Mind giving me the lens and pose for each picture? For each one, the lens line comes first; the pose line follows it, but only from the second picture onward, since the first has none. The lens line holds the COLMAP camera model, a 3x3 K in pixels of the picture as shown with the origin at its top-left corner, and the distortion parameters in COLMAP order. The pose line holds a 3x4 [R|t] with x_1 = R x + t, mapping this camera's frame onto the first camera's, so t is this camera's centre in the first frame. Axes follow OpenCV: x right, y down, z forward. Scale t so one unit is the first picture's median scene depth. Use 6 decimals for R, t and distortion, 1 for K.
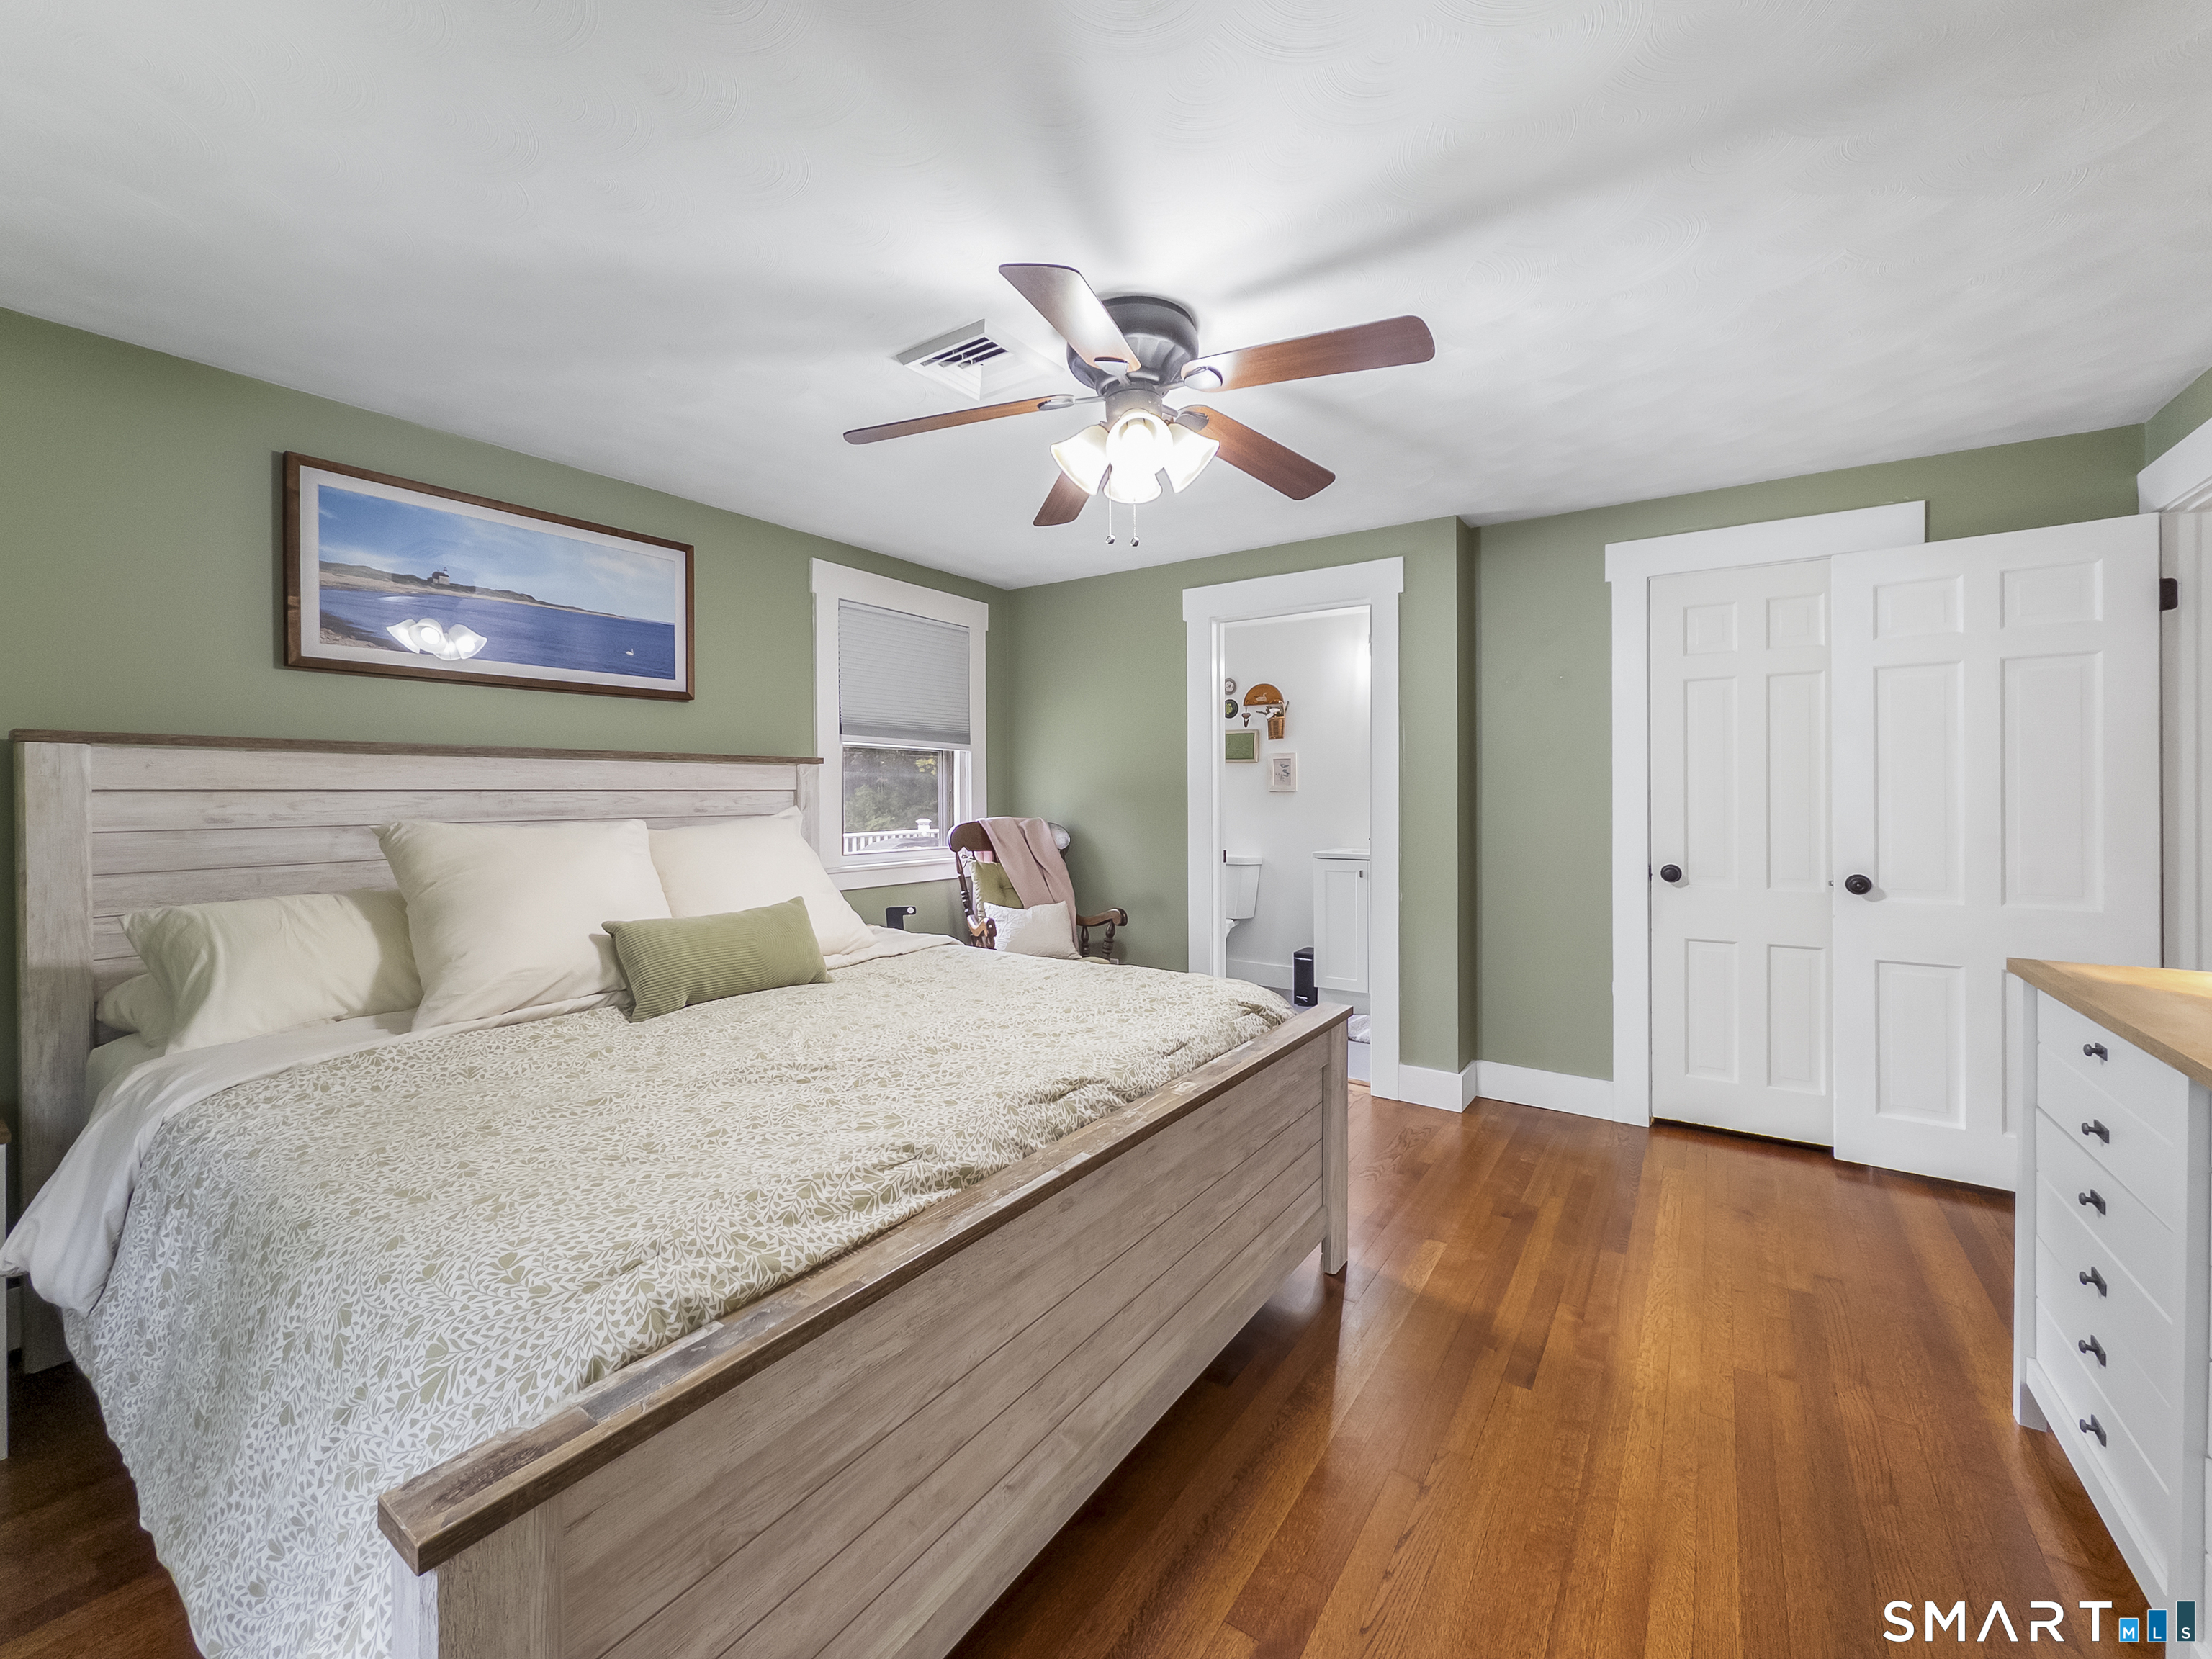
lens RADIAL K [[887.4, 0, 1106.0], [0, 887.4, 829.5], [0, 0, 1]] dist [-0.001379, 0.000116]
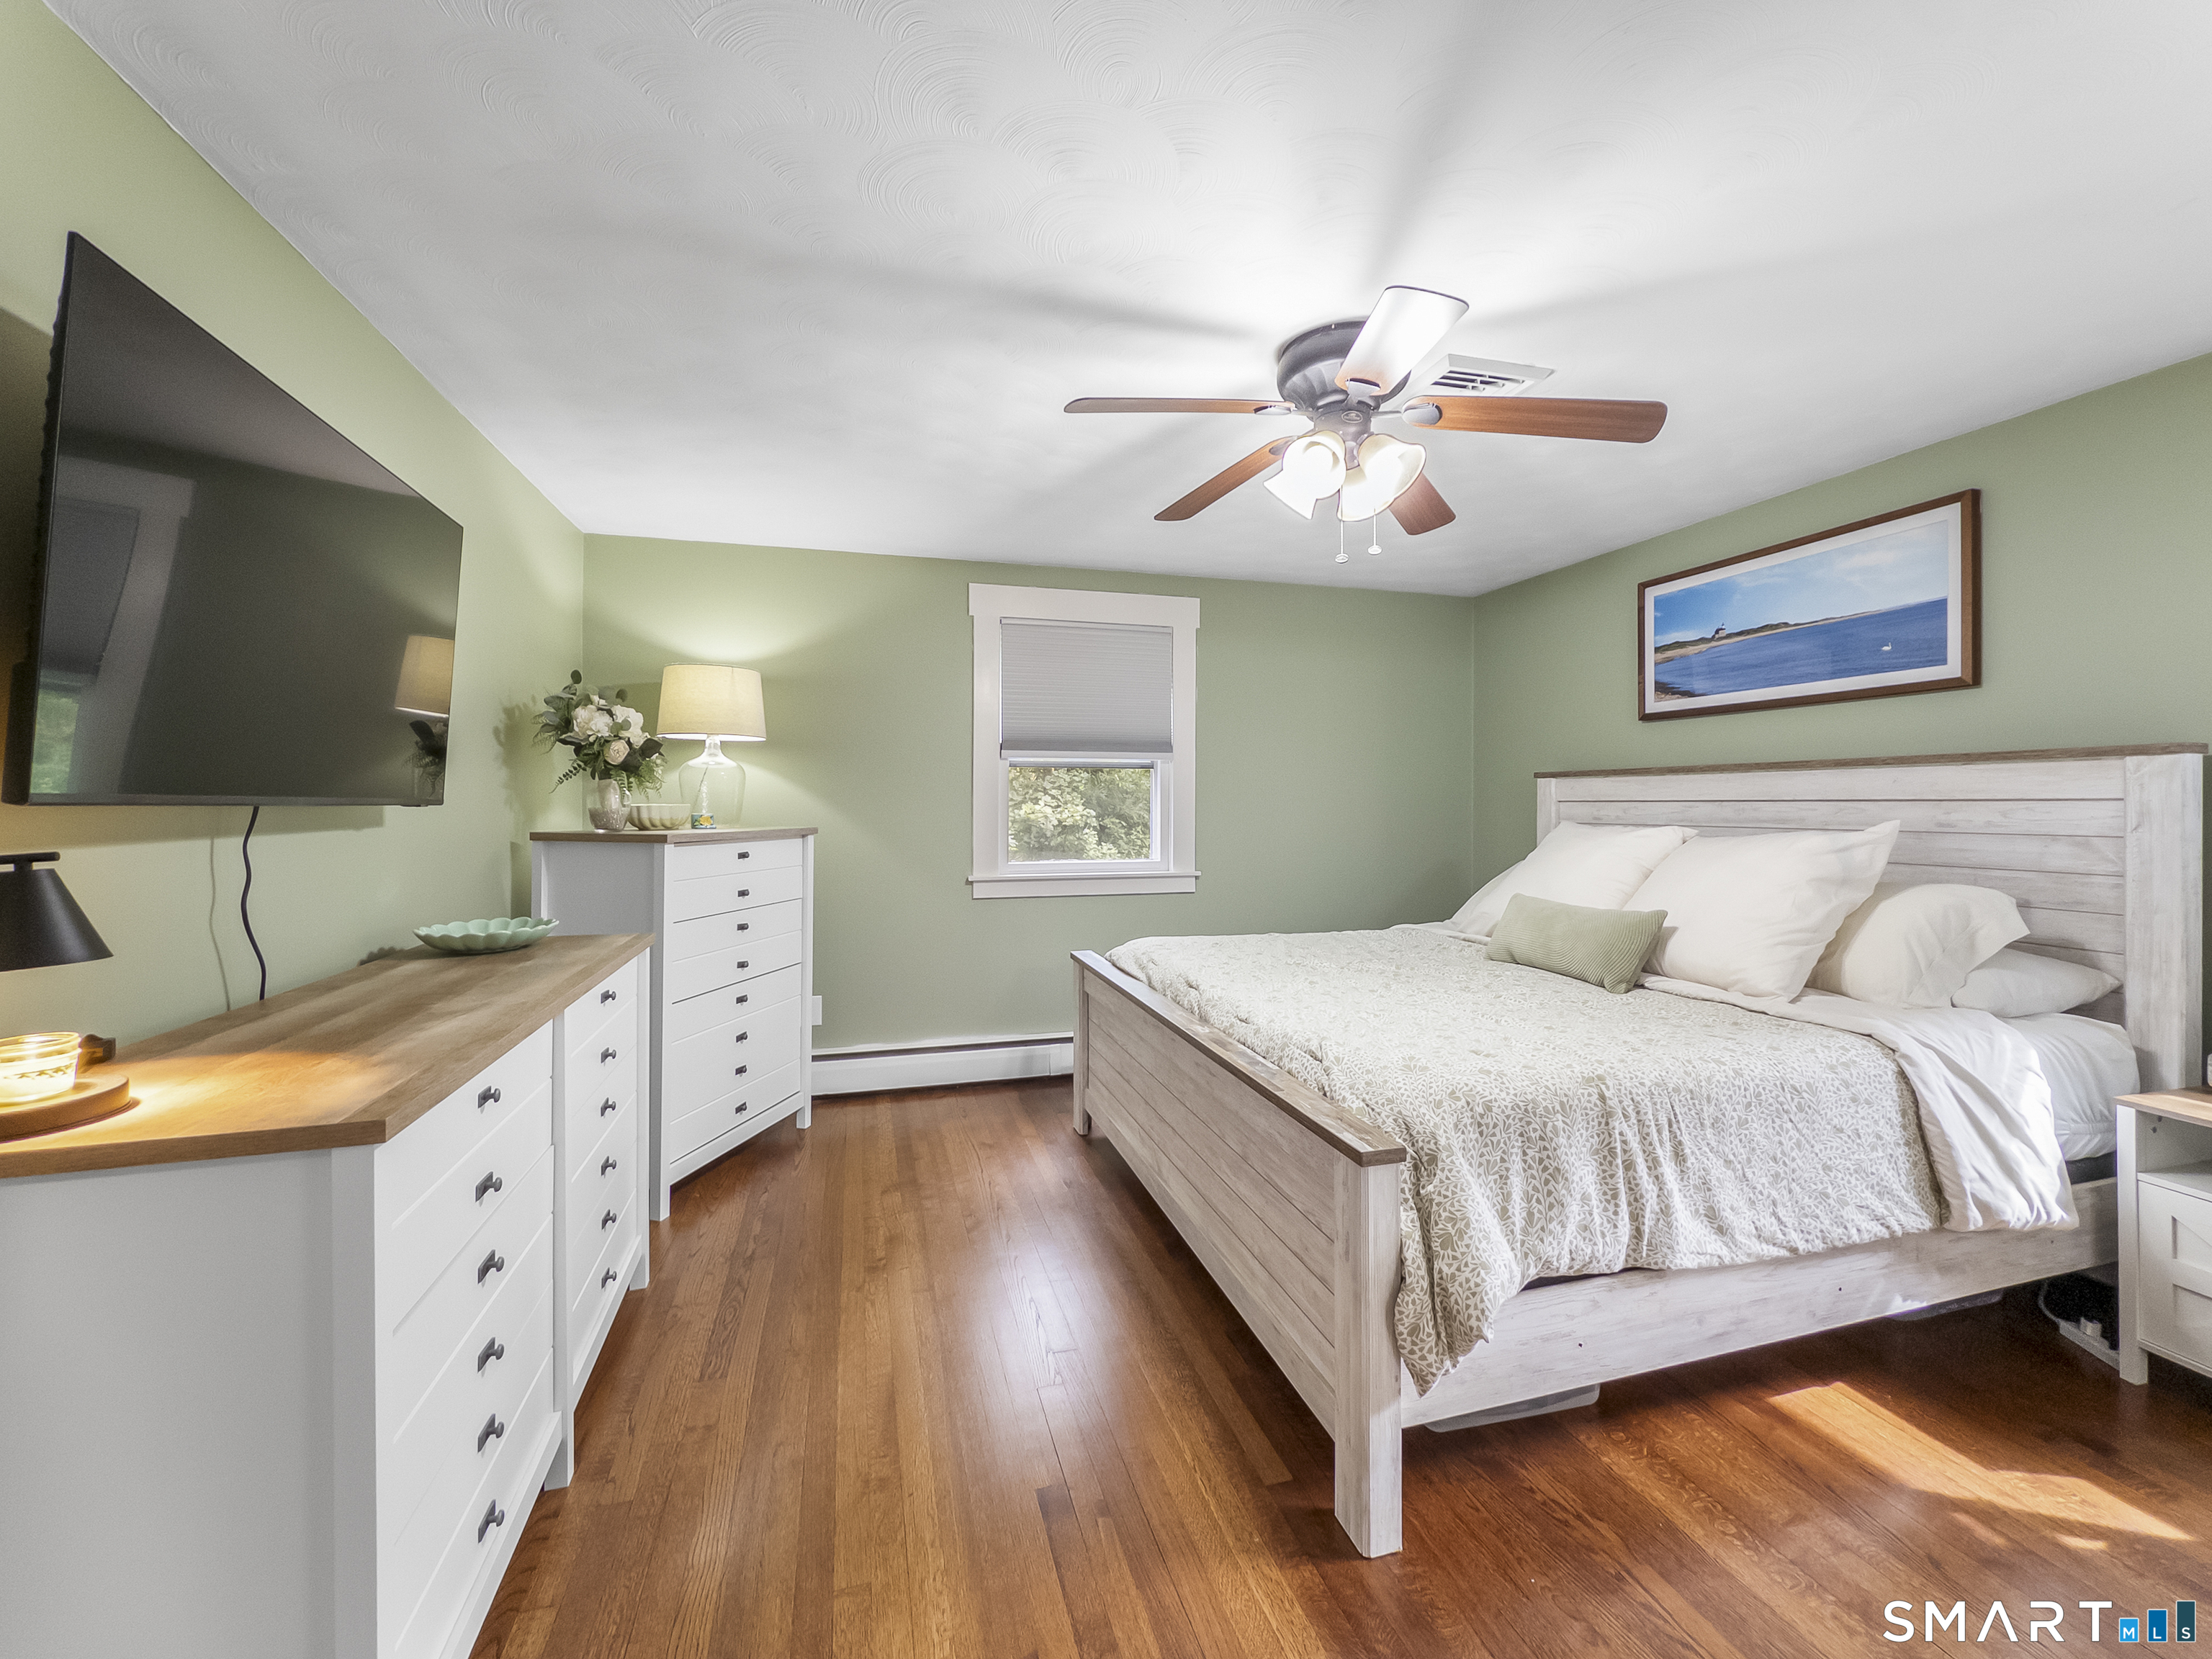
lens RADIAL K [[887.4, 0, 1106.0], [0, 887.4, 829.5], [0, 0, 1]] dist [-0.001379, 0.000116]
pose [[-0.639234, 0.026311, -0.768562, 0.642626], [-0.031302, 0.997696, 0.060189, -0.042143], [0.768375, 0.062532, -0.636938, 0.935317]]
